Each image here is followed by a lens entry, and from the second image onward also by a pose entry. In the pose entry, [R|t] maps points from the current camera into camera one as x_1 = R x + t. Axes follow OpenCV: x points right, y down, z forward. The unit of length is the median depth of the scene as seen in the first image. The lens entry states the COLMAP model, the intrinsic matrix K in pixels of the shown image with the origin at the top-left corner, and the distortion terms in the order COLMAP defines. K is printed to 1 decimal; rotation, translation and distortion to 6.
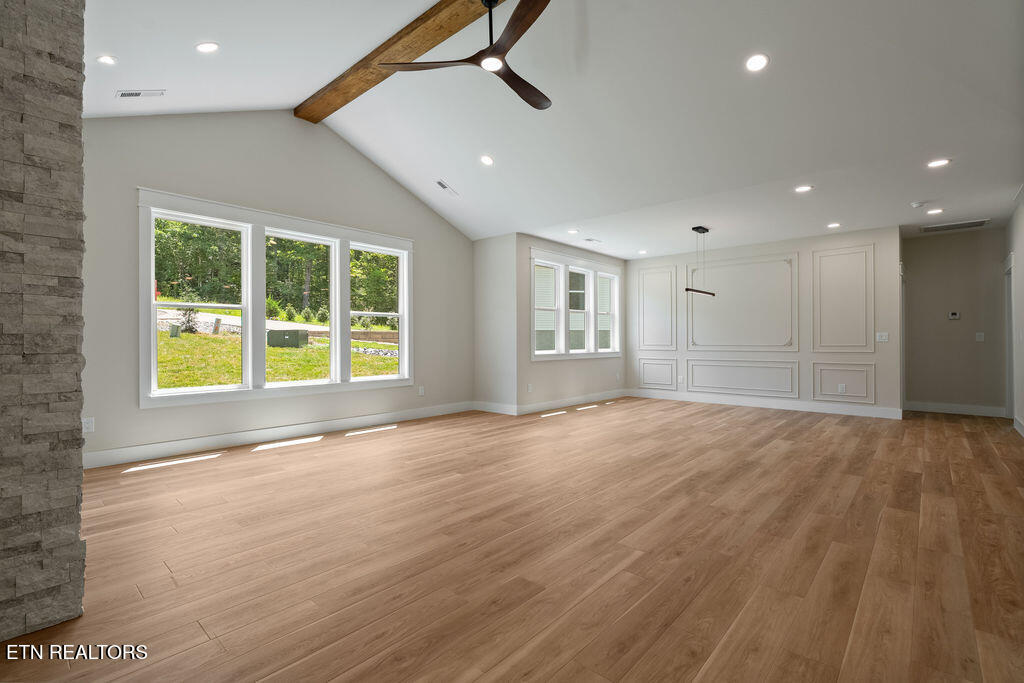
lens RADIAL K [[467.0, 0, 504.8], [0, 467.0, 338.7], [0, 0, 1]] dist [-0.006651, 0.004002]
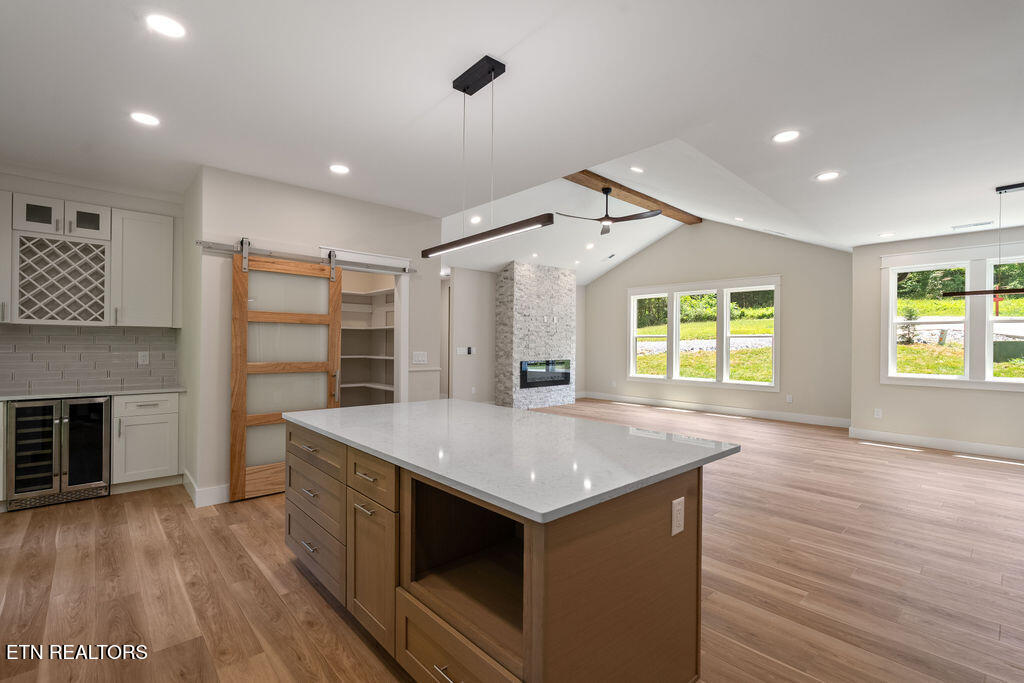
lens RADIAL K [[467.0, 0, 511.0], [0, 467.0, 340.8], [0, 0, 1]] dist [-0.006651, 0.004002]
pose [[-0.088410, -0.000927, -0.996084, 1.566384], [-0.004020, 0.999992, -0.000574, -0.048289], [0.996076, 0.003954, -0.088413, 0.573853]]
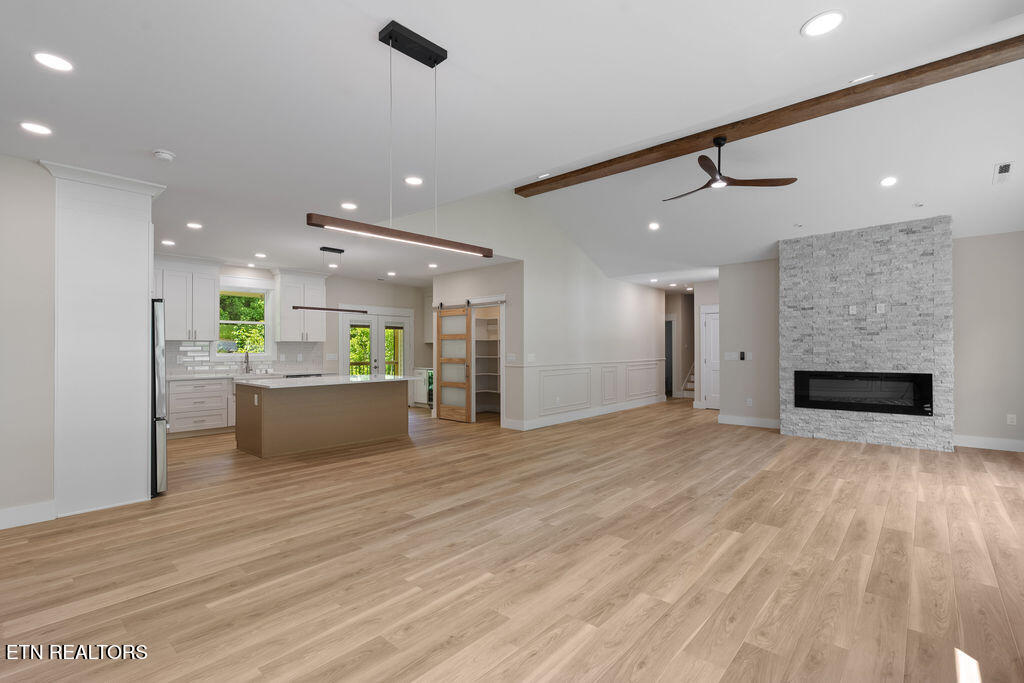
lens RADIAL K [[467.0, 0, 505.9], [0, 467.0, 345.5], [0, 0, 1]] dist [-0.006651, 0.004002]
pose [[-0.999971, 0.007291, -0.002152, 0.516400], [0.007317, 0.999894, -0.012566, -0.031748], [0.002060, -0.012581, -0.999919, 1.917595]]
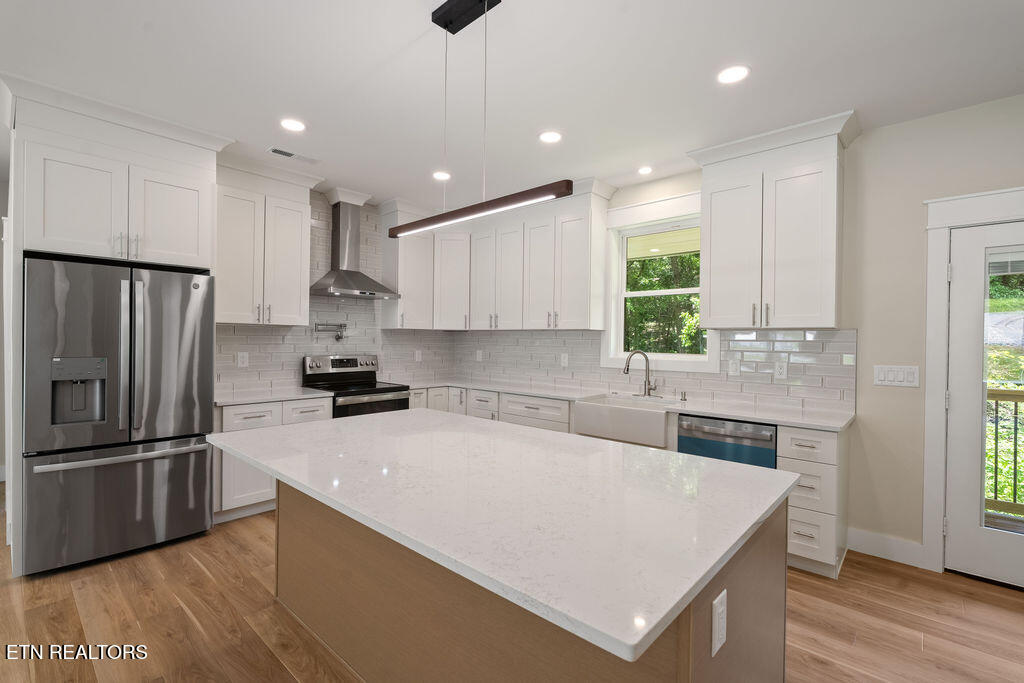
lens RADIAL K [[467.0, 0, 506.2], [0, 467.0, 342.7], [0, 0, 1]] dist [-0.006651, 0.004002]
pose [[-0.006625, -0.004258, 0.999969, 0.624542], [-0.017137, 0.999845, 0.004144, -0.050765], [-0.999831, -0.017109, -0.006697, 0.455903]]
